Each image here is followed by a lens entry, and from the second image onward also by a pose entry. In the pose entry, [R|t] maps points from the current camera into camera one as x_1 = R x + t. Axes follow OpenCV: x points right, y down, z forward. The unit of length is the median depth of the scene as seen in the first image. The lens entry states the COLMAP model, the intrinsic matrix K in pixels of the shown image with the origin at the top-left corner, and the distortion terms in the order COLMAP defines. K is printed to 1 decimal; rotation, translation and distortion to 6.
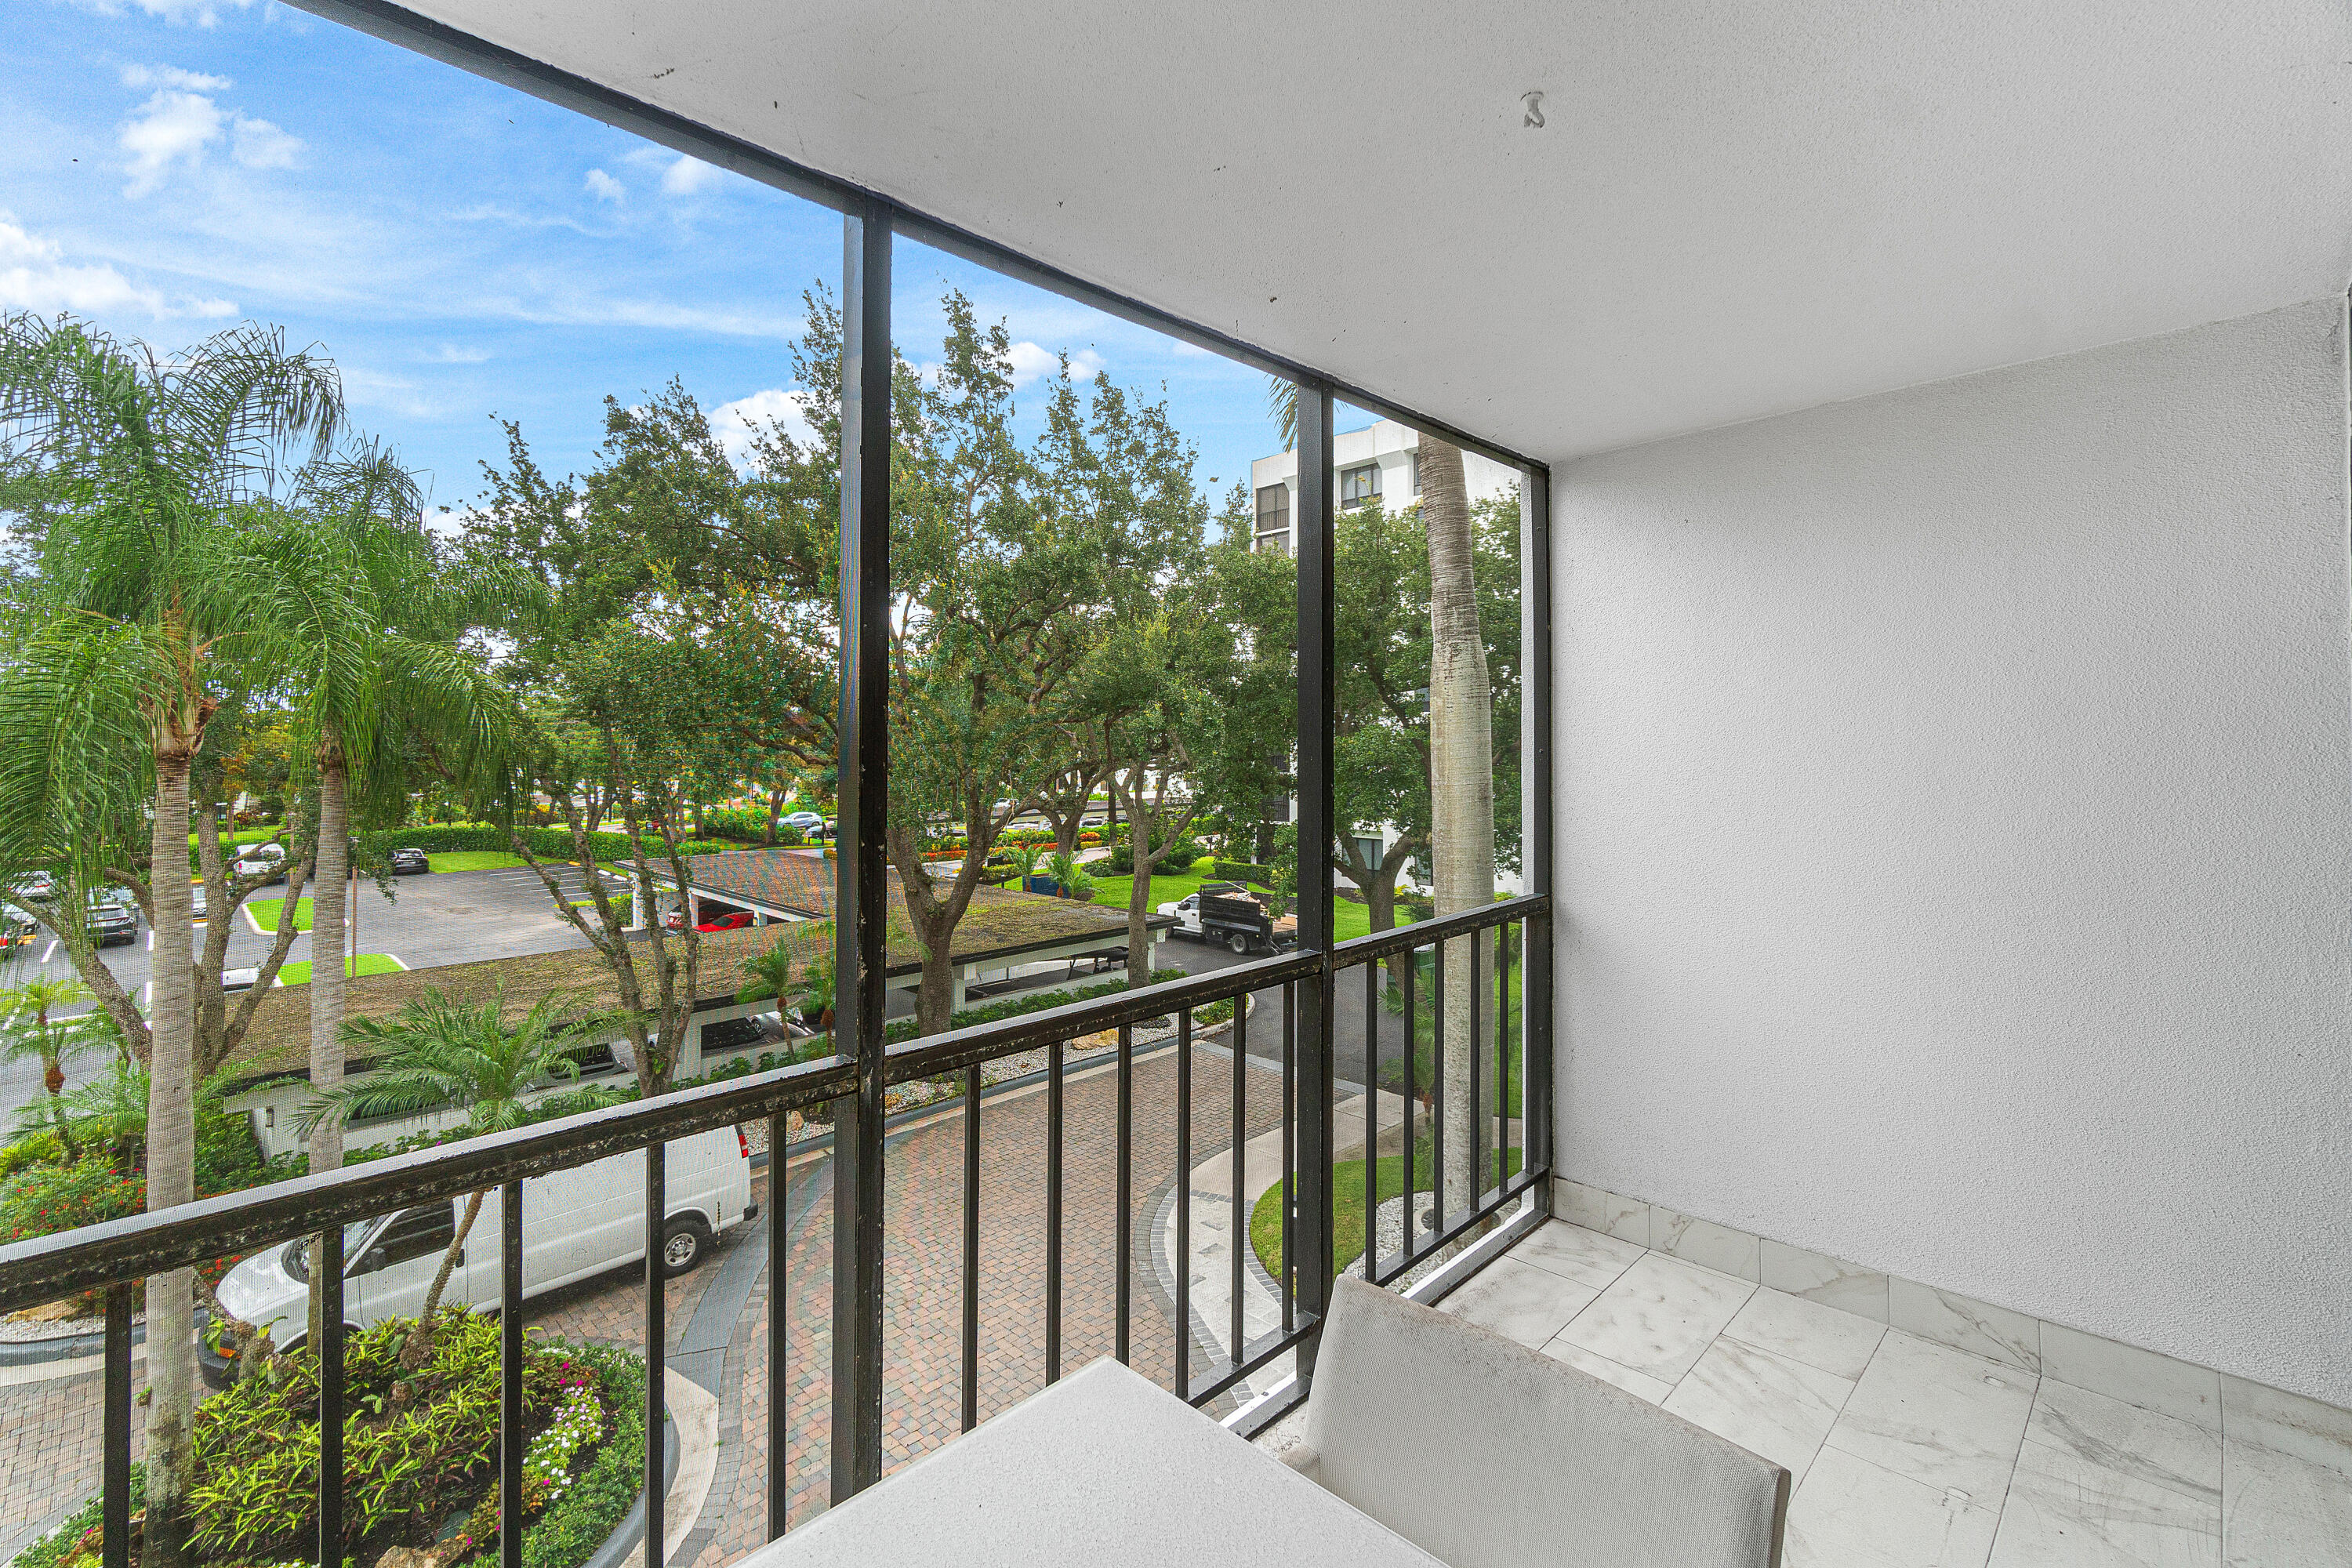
lens RADIAL K [[1050.8, 0, 1155.3], [0, 1050.8, 741.6], [0, 0, 1]] dist [-0.001071, -0.000665]
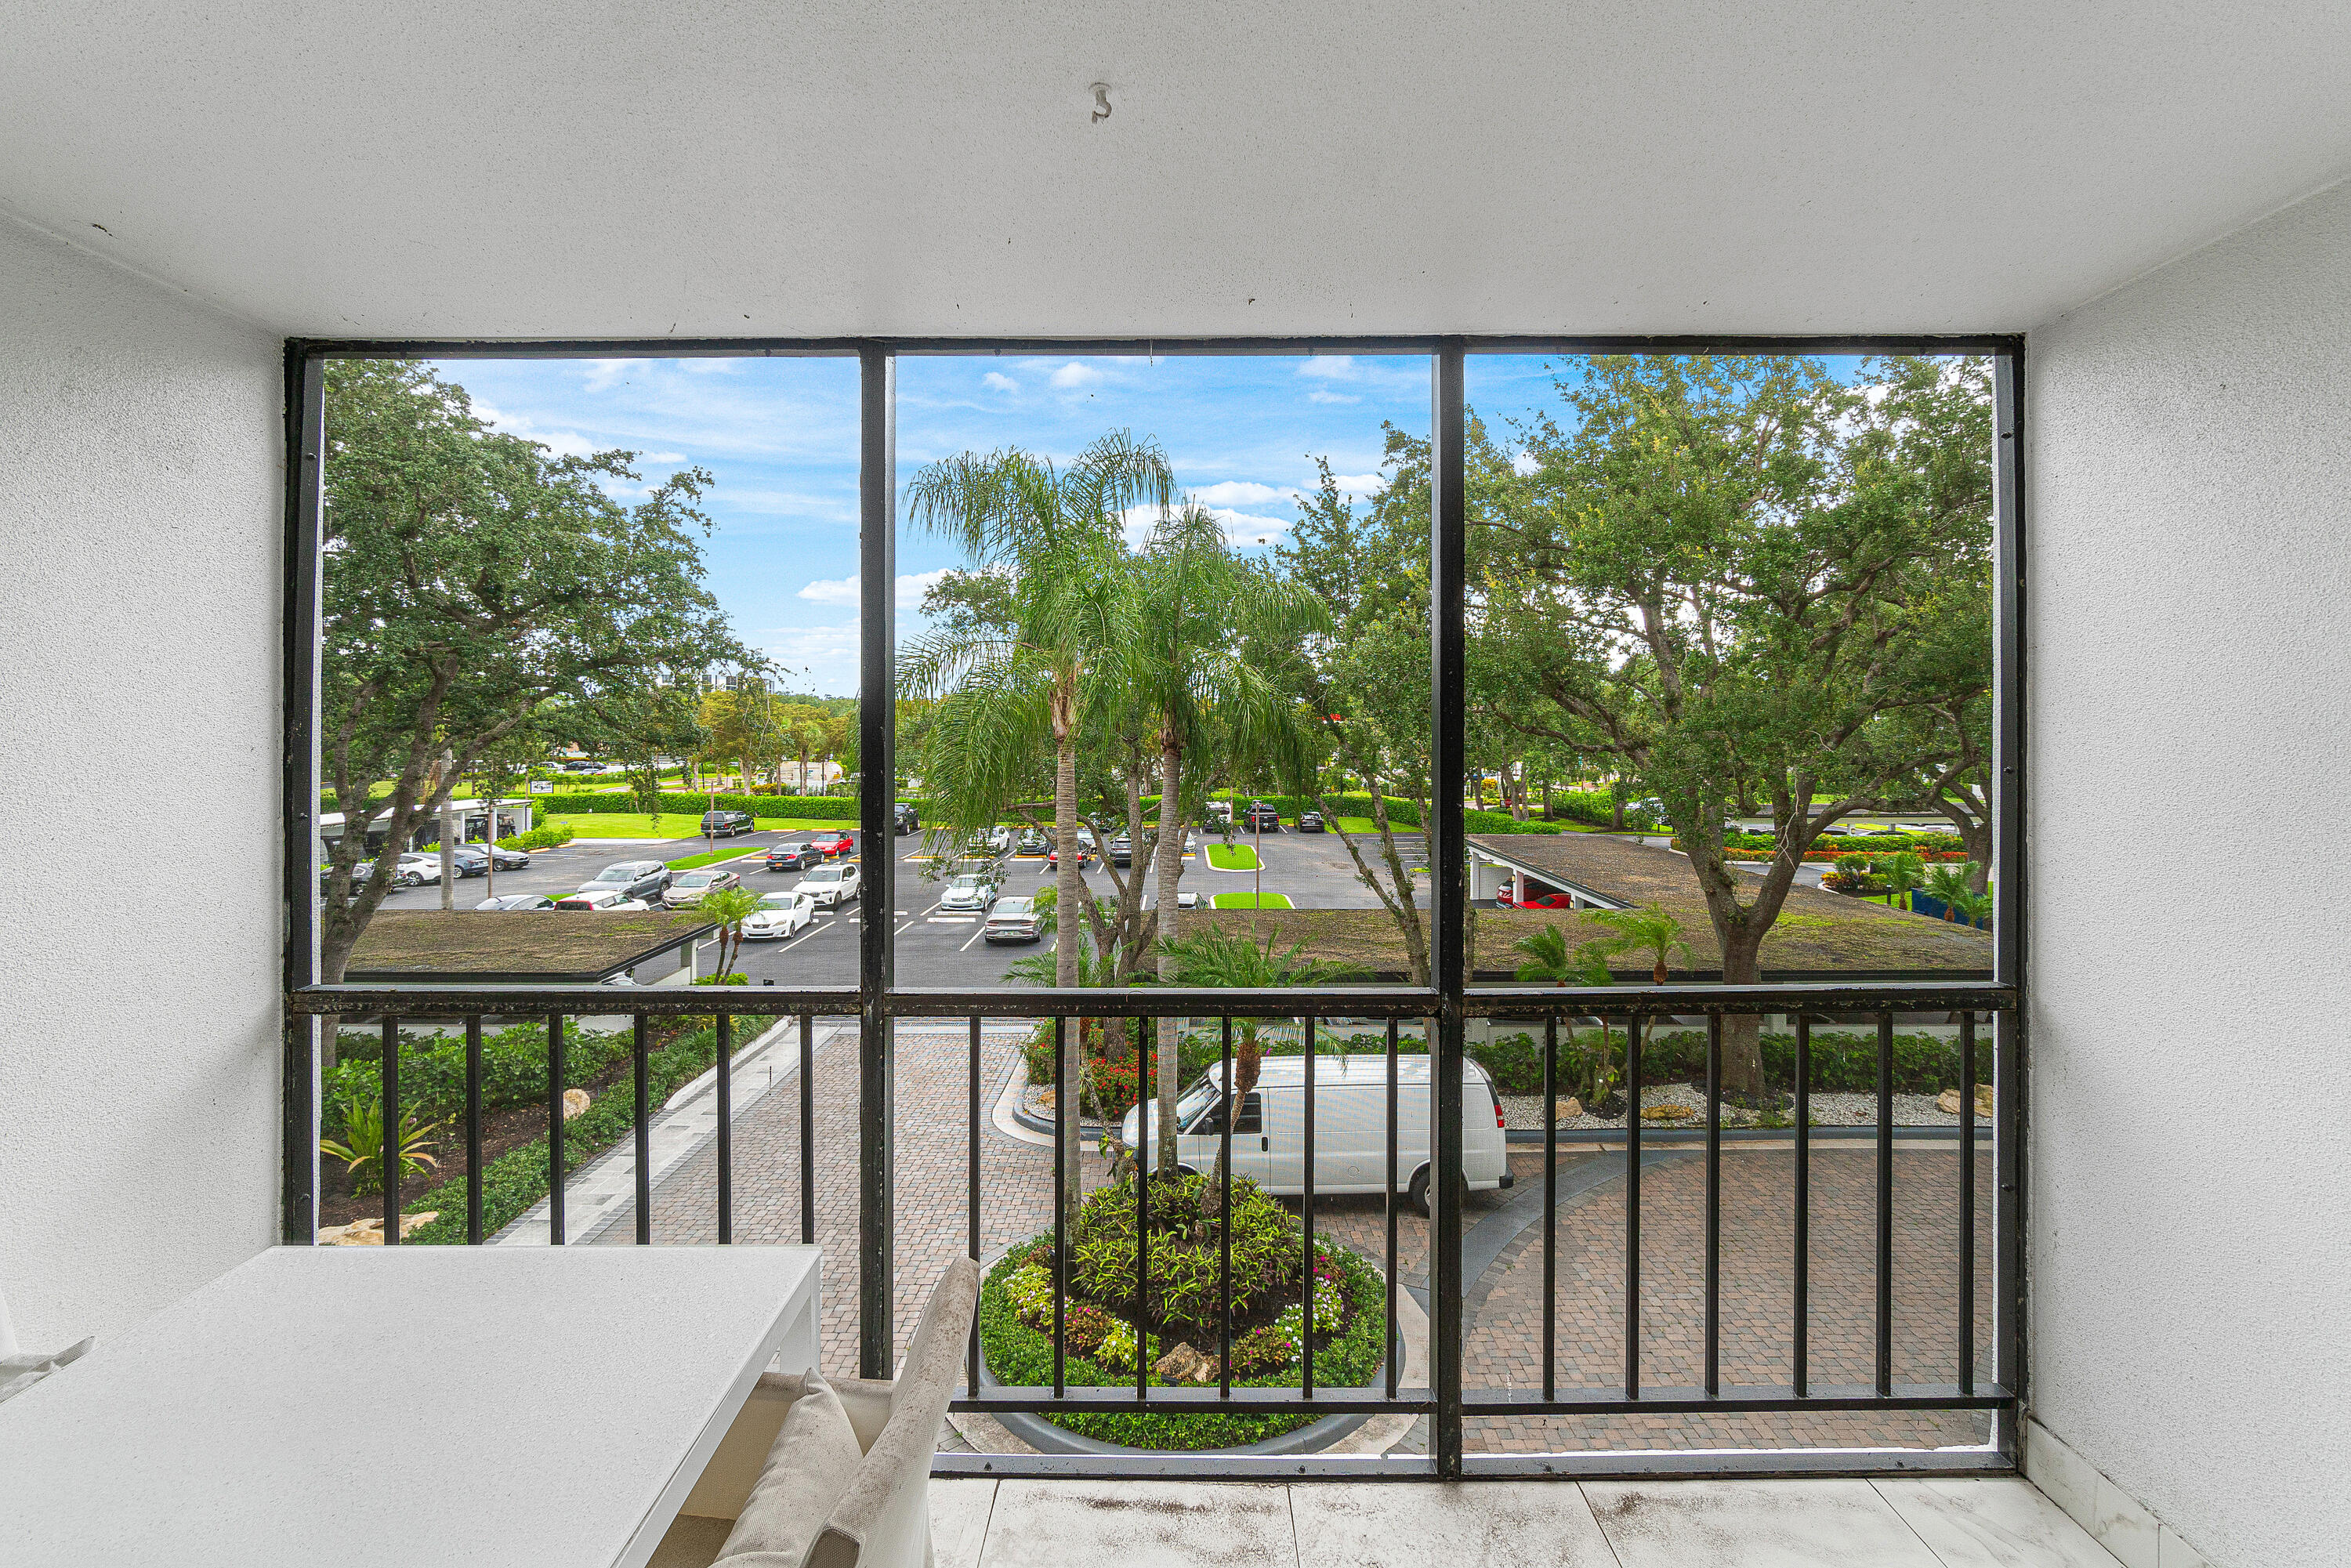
lens RADIAL K [[1050.3, 0, 1180.9], [0, 1050.3, 733.5], [0, 0, 1]] dist [-0.001071, -0.000665]
pose [[0.716567, 0.006751, -0.697486, 0.104756], [-0.000644, 0.999959, 0.009017, -0.003686], [0.697518, -0.006012, 0.716542, 0.035437]]
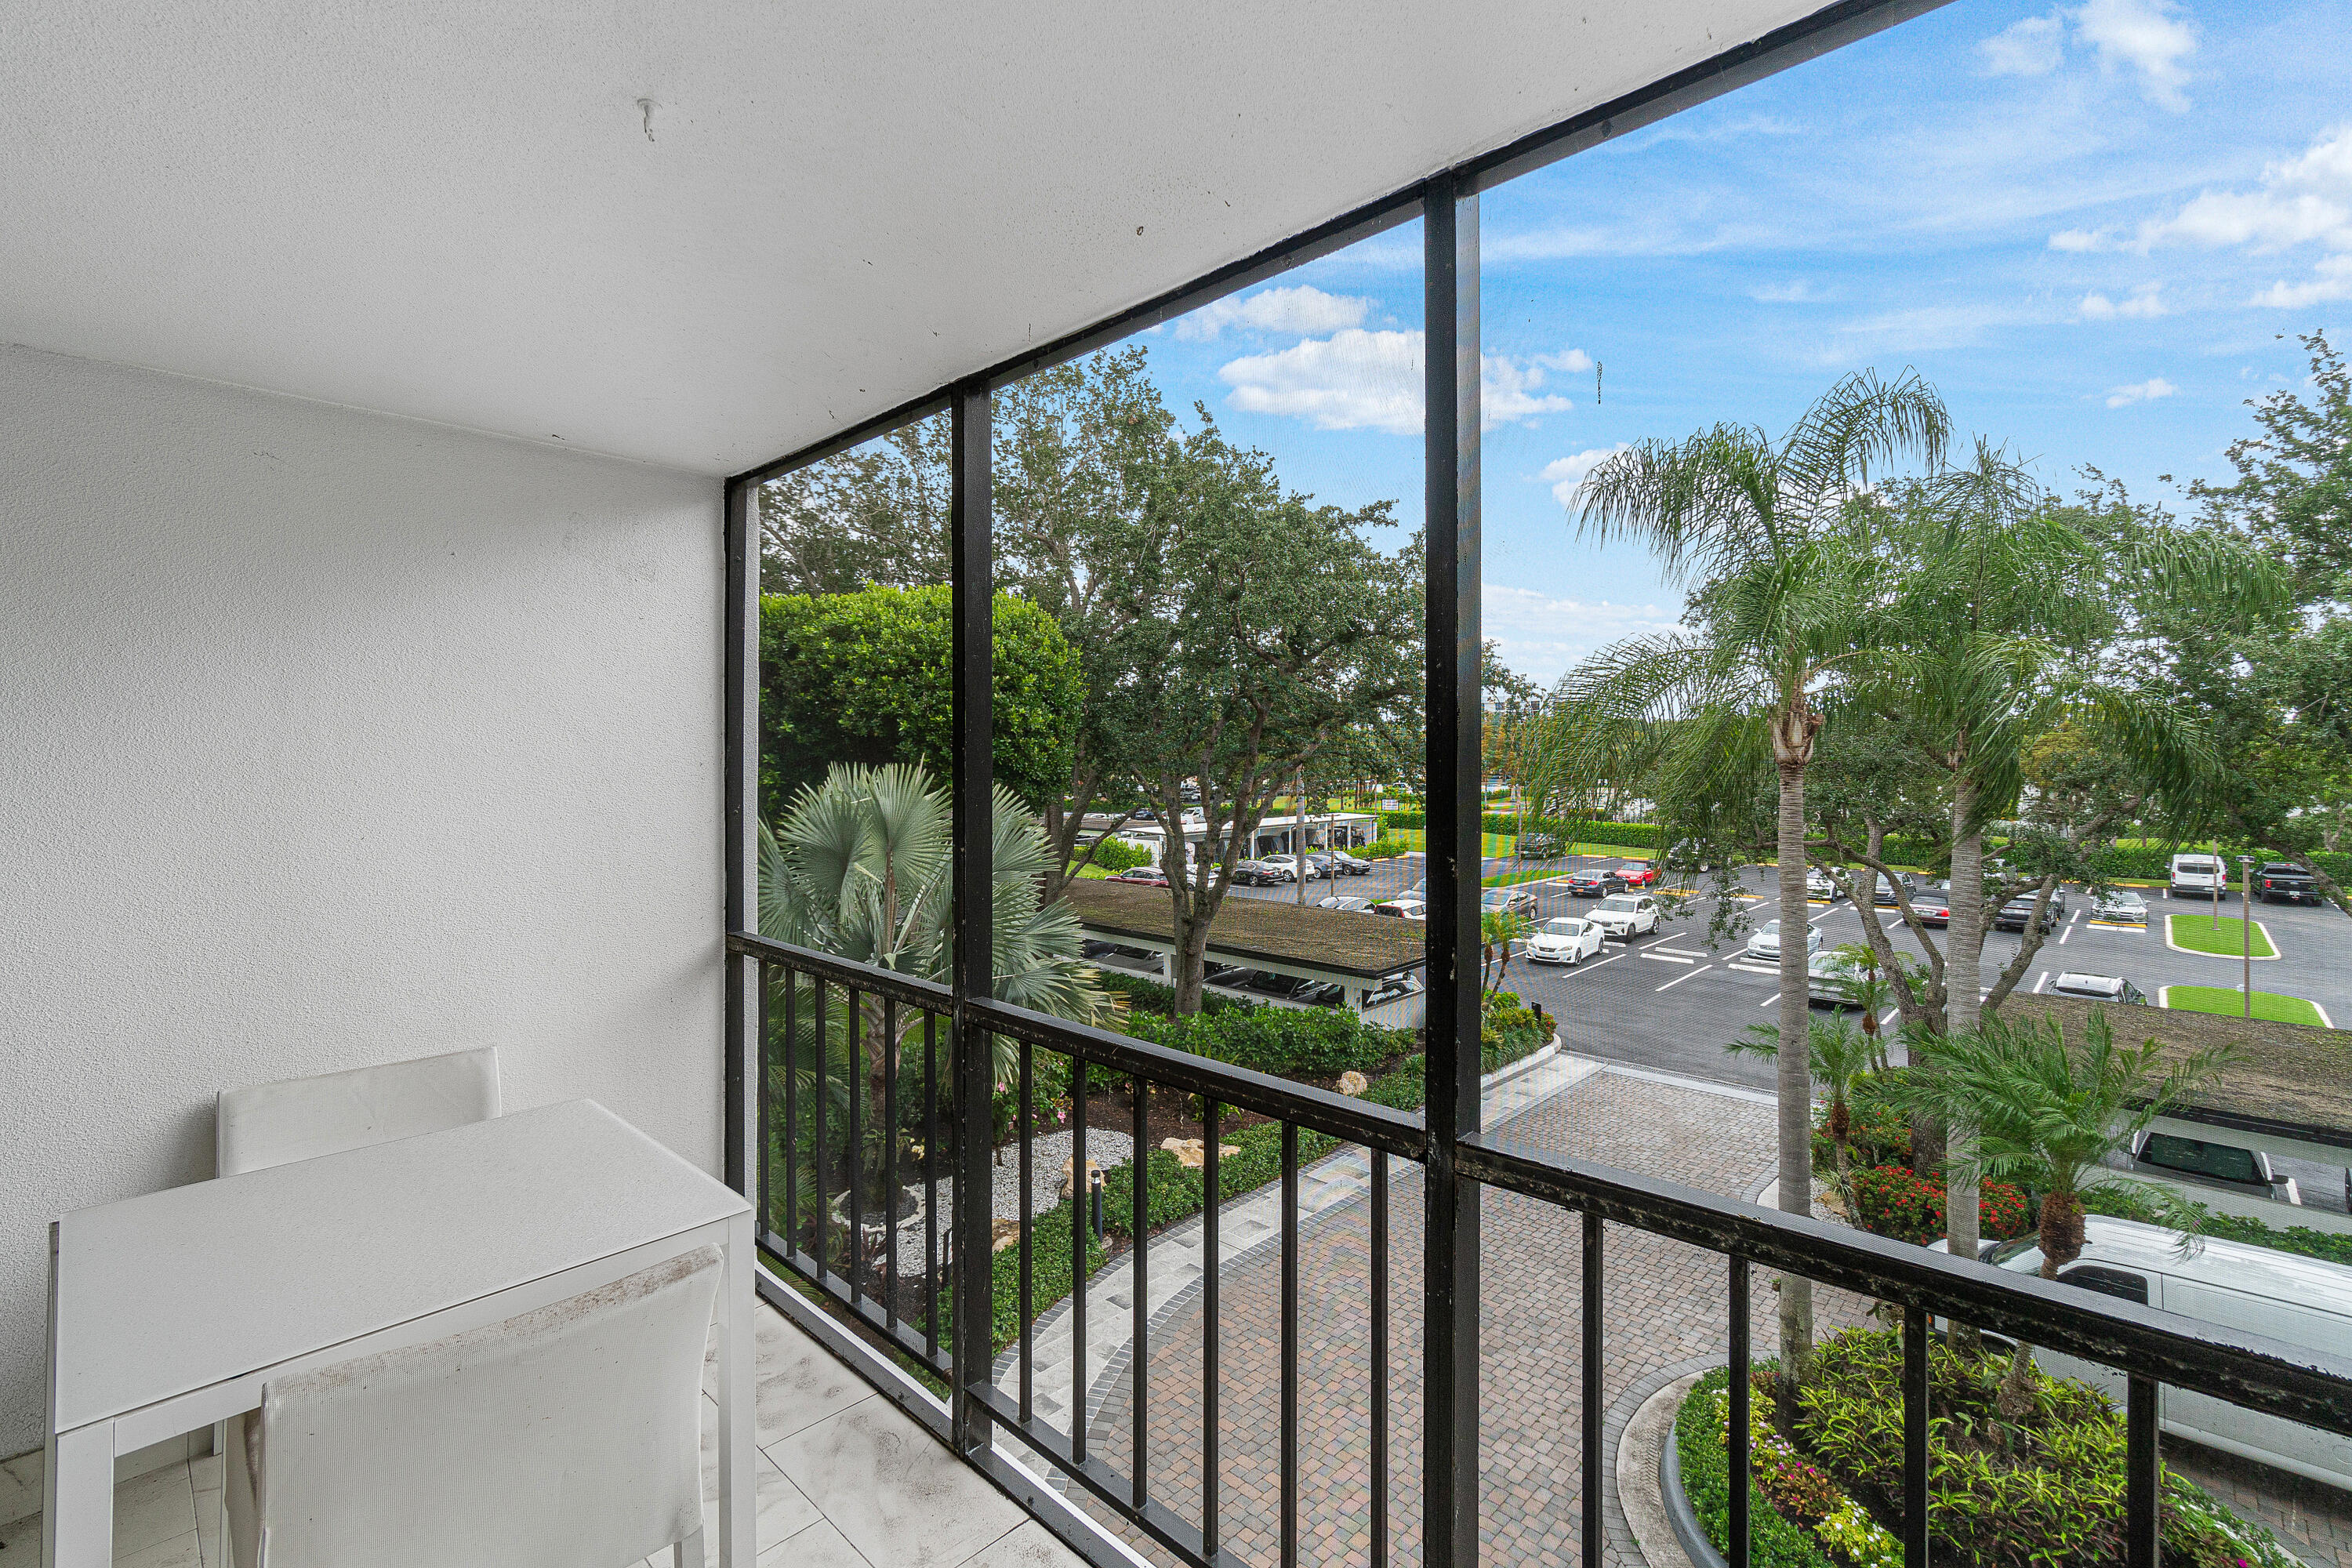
lens RADIAL K [[1050.8, 0, 1167.8], [0, 1050.8, 766.8], [0, 0, 1]] dist [-0.001071, -0.000665]
pose [[0.040220, 0.015264, -0.999074, 0.123112], [0.005506, 0.999865, 0.015497, -0.003573], [0.999176, -0.006125, 0.040131, 0.133754]]
